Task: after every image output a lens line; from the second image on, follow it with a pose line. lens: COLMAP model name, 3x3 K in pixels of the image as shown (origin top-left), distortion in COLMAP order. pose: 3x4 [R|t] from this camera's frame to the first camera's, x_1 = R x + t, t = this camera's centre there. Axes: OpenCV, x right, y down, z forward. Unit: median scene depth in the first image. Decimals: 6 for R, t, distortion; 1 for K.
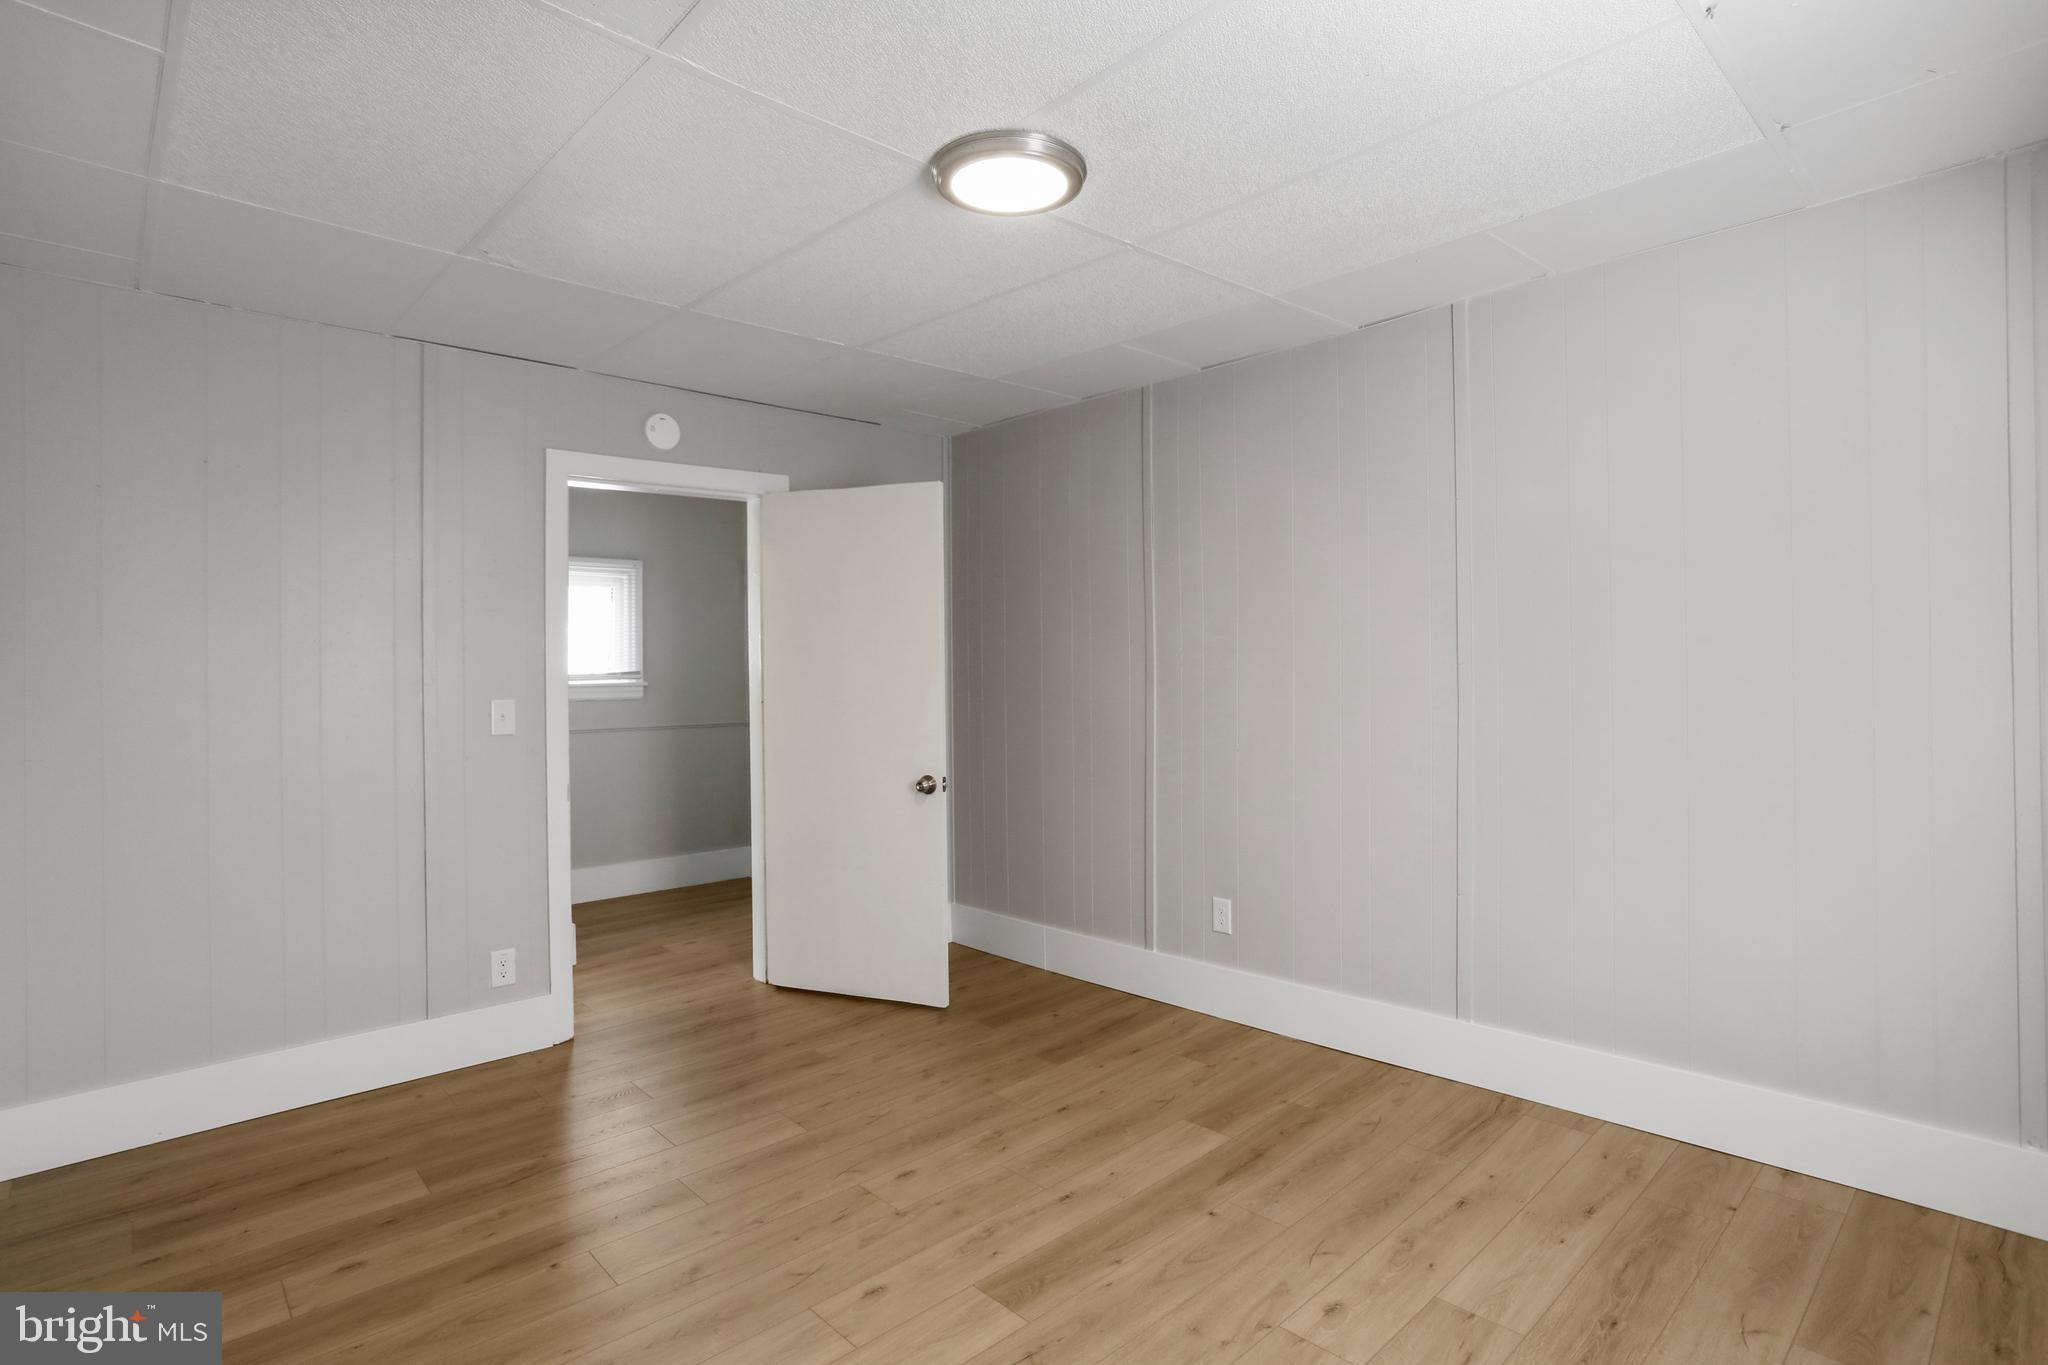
lens RADIAL K [[1024.5, 0, 1019.1], [0, 1024.5, 658.7], [0, 0, 1]] dist [-0.051857, 0.029701]
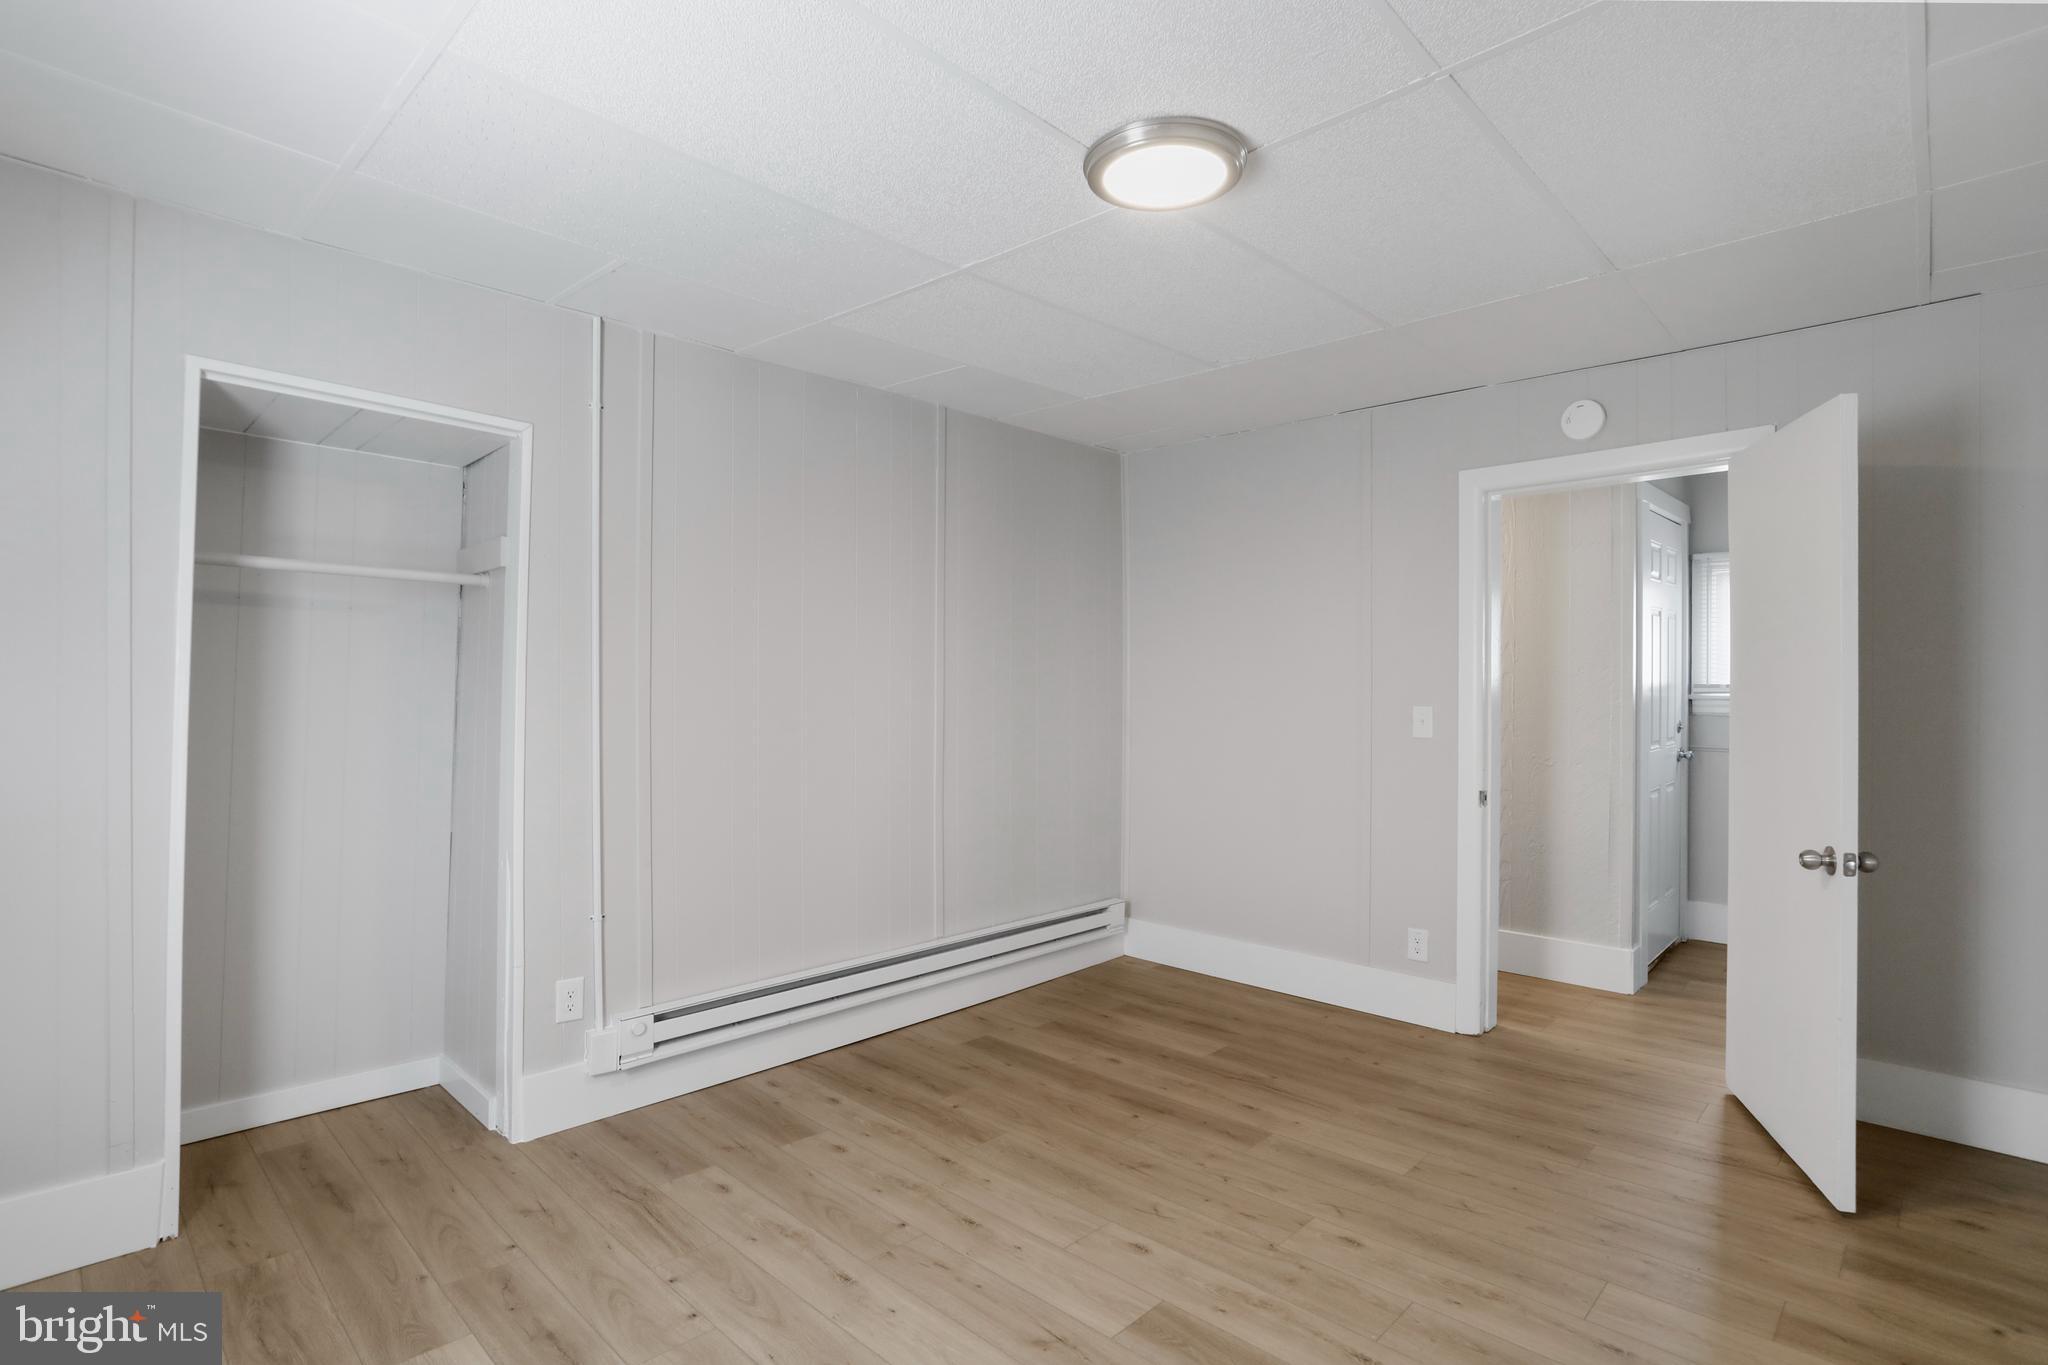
lens RADIAL K [[1003.4, 0, 1024.0], [0, 1003.4, 682.5], [0, 0, 1]] dist [-0.053245, 0.029664]
pose [[0.062218, 0.012861, -0.997980, 0.736739], [0.005765, 0.999896, 0.013245, -0.004063], [0.998046, -0.006577, 0.062137, 0.649726]]
